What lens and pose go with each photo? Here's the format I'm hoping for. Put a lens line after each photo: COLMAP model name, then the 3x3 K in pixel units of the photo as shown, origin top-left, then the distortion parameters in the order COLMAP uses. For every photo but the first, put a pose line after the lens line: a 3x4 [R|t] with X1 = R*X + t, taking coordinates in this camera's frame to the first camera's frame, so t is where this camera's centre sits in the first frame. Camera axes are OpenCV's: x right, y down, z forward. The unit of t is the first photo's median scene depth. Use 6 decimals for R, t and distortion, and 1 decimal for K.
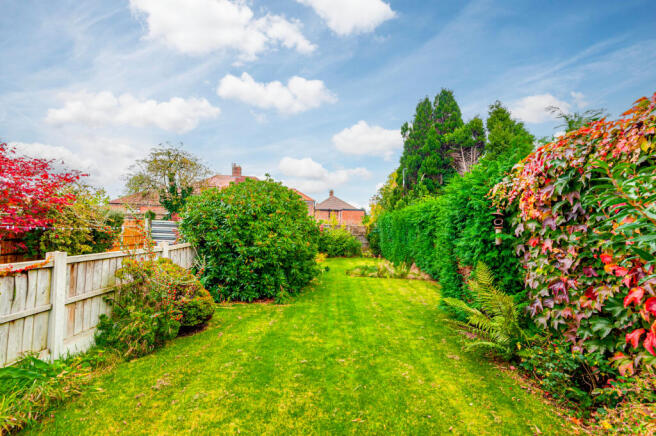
lens RADIAL K [[299.7, 0, 328.0], [0, 299.7, 218.0], [0, 0, 1]] dist [-0.001030, -0.000351]
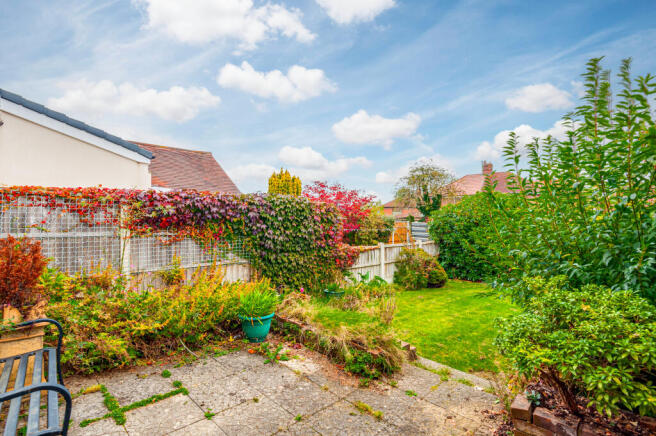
lens RADIAL K [[299.7, 0, 328.0], [0, 299.7, 218.0], [0, 0, 1]] dist [-0.001030, -0.000351]
pose [[0.695496, -0.025367, -0.718082, 0.401517], [0.030592, 0.999516, -0.005679, -0.062471], [0.717878, -0.018017, 0.695935, -0.708025]]
